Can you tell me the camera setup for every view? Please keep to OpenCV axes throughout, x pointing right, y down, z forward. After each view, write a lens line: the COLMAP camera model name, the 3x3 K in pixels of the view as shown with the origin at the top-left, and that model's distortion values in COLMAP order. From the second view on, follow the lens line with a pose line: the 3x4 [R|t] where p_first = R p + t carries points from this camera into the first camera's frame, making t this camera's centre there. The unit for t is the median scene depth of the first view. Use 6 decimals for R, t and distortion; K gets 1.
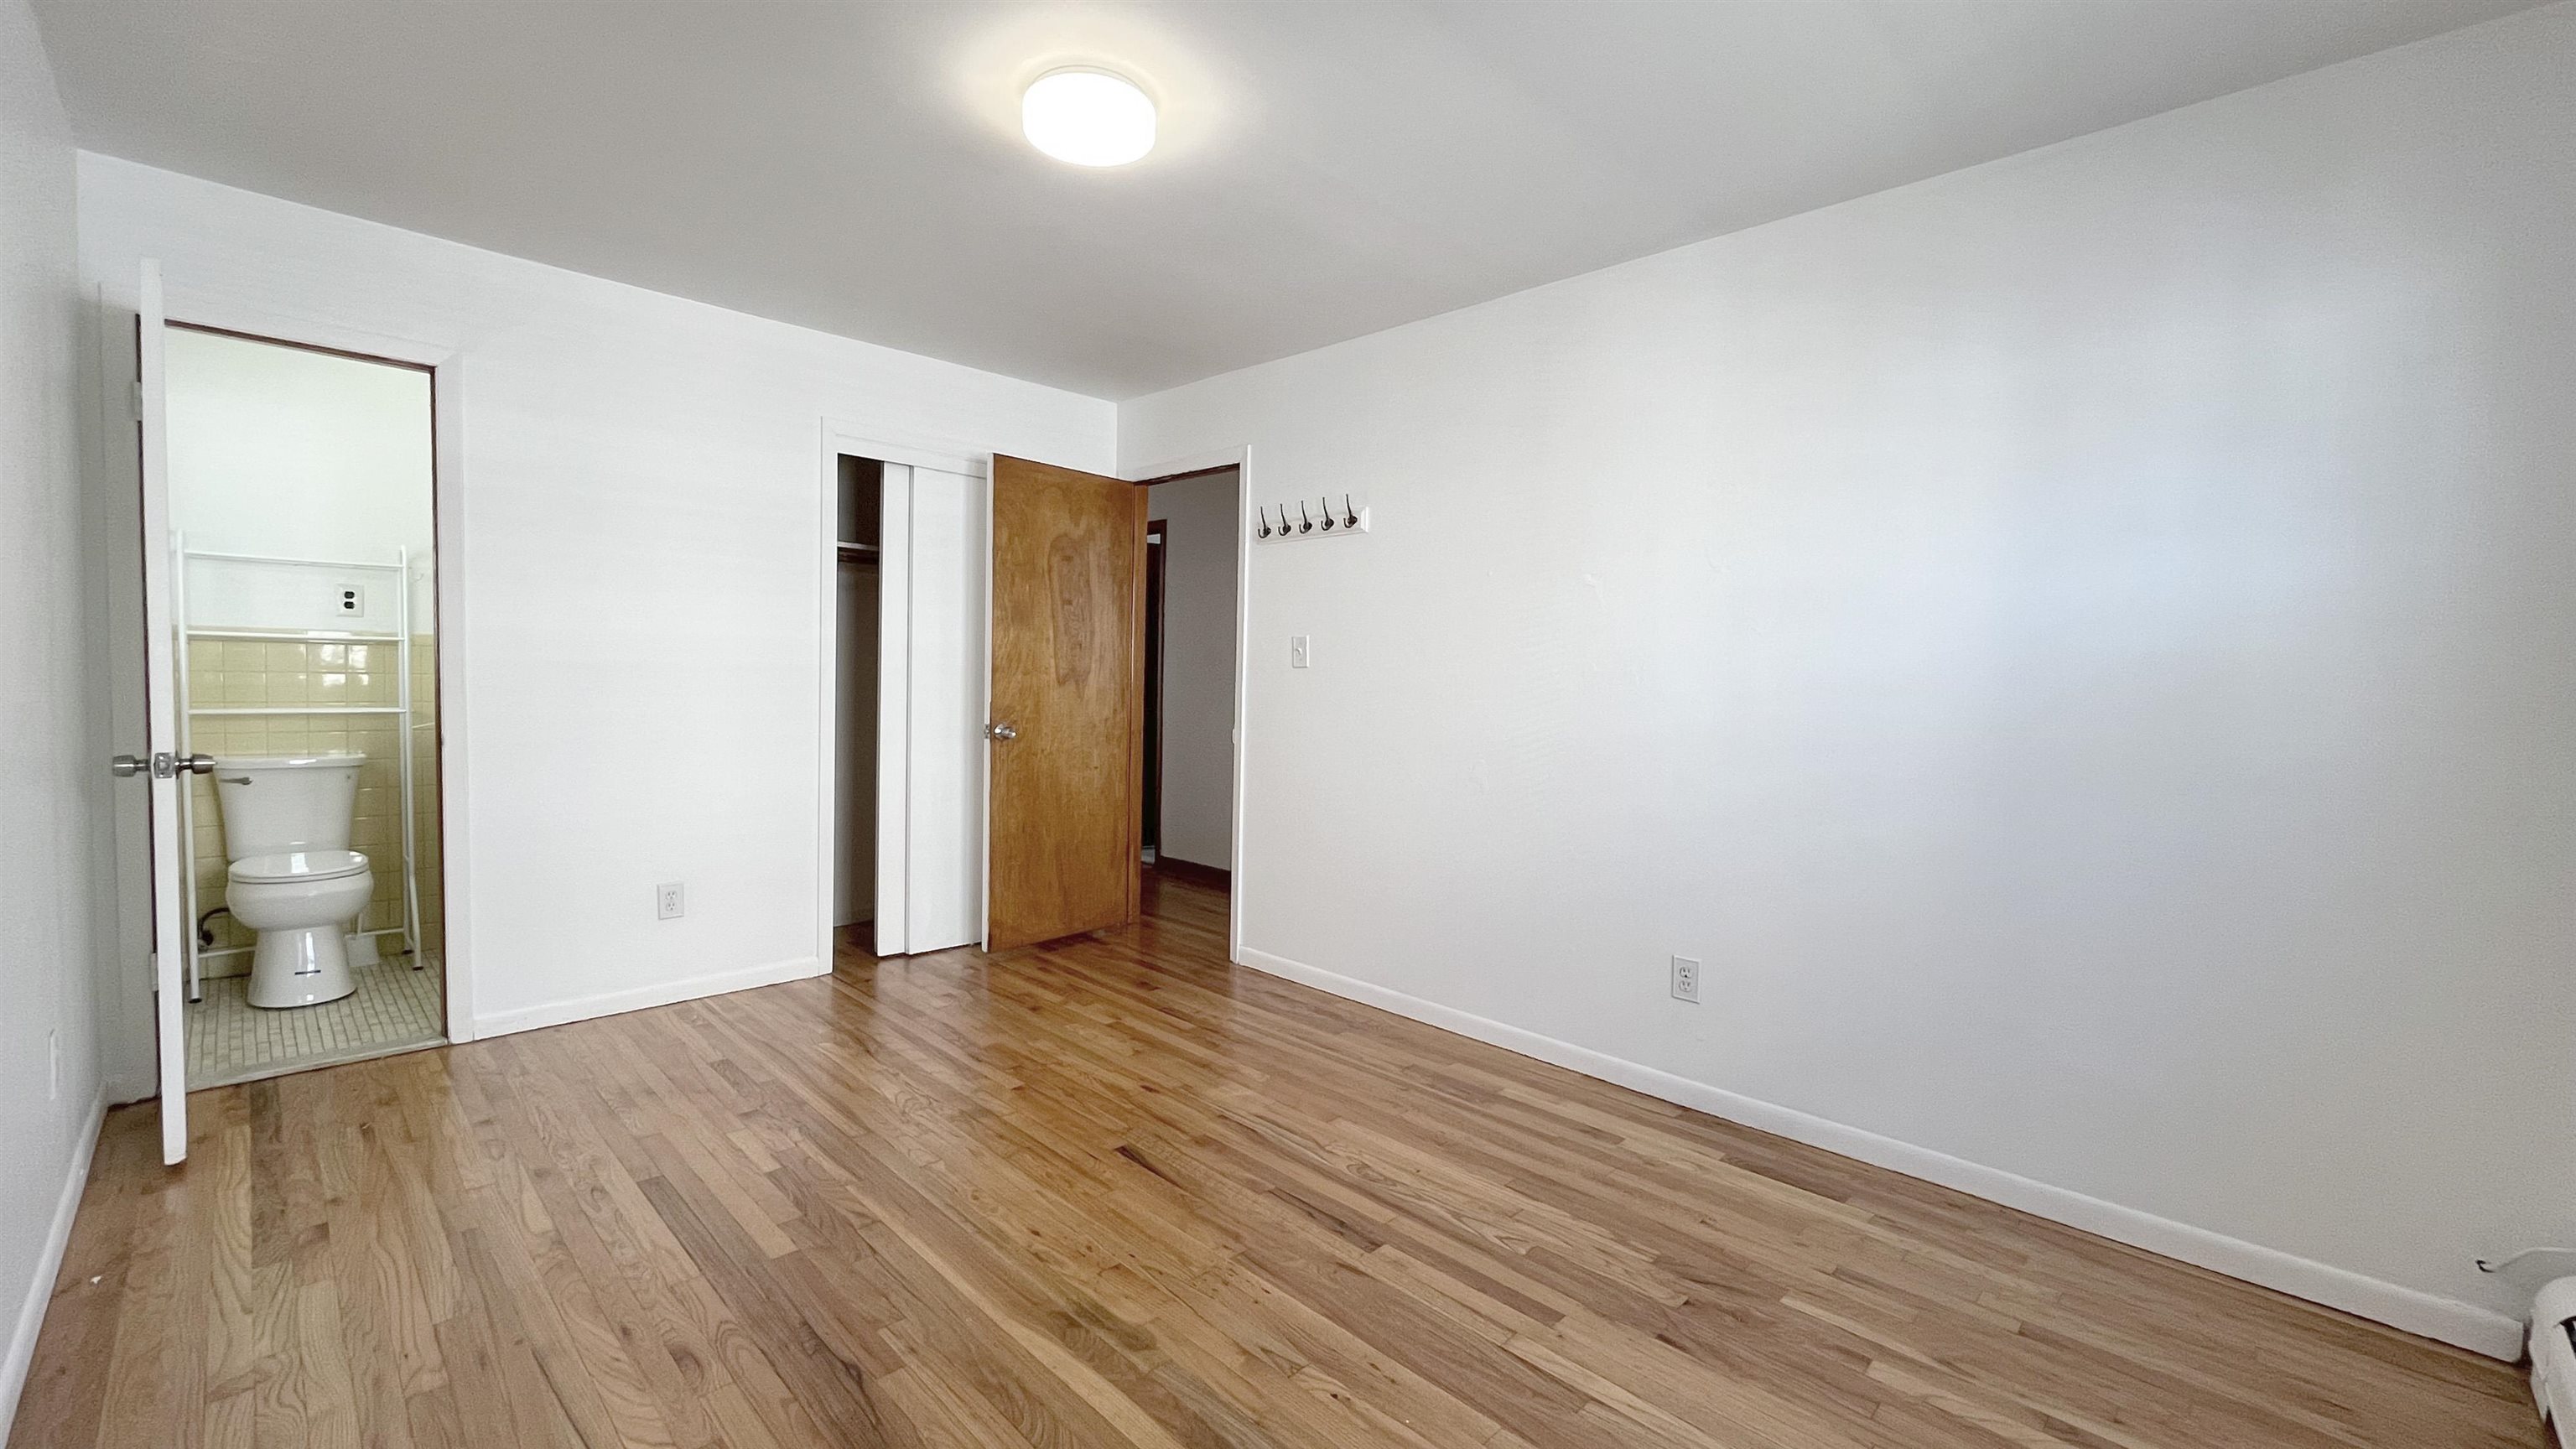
lens RADIAL K [[1044.0, 0, 1277.4], [0, 1044.0, 715.0], [0, 0, 1]] dist [-0.002688, -0.000082]
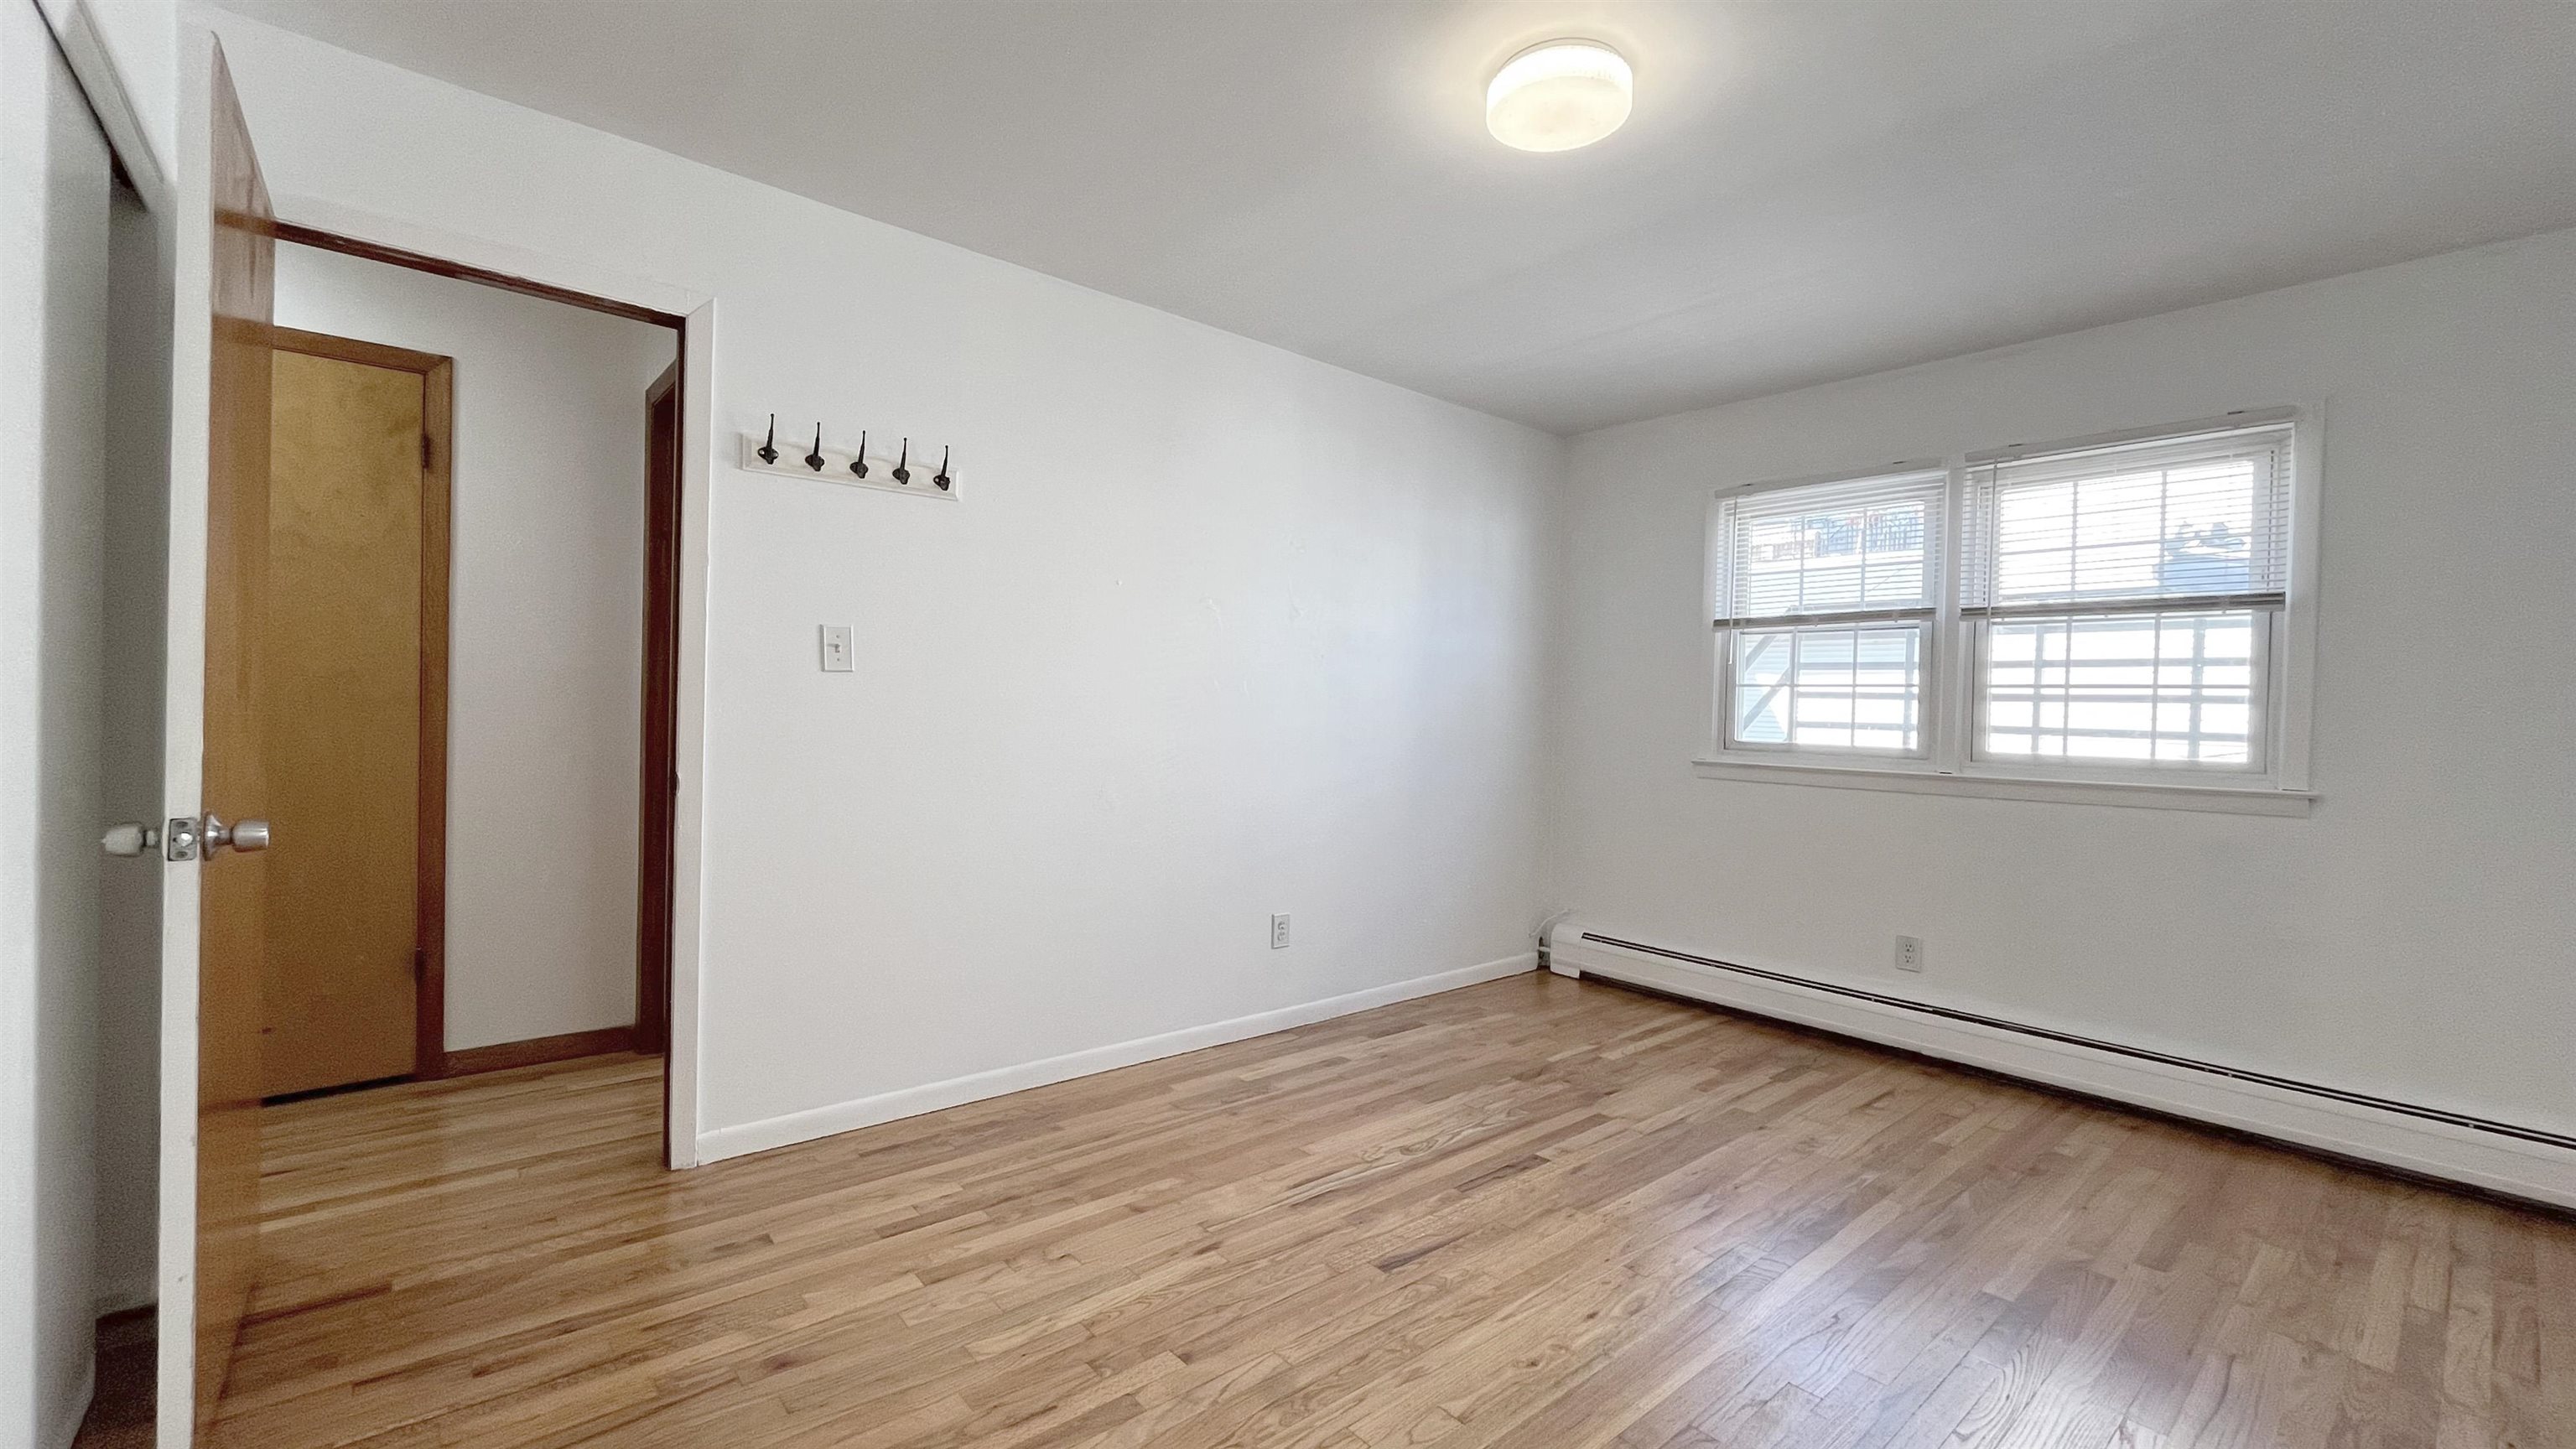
lens RADIAL K [[1044.0, 0, 1281.9], [0, 1044.0, 710.8], [0, 0, 1]] dist [-0.002688, -0.000082]
pose [[0.077189, -0.025207, 0.996698, -0.980464], [0.012430, 0.999627, 0.024319, -0.050216], [-0.996939, 0.010512, 0.077474, 1.018126]]
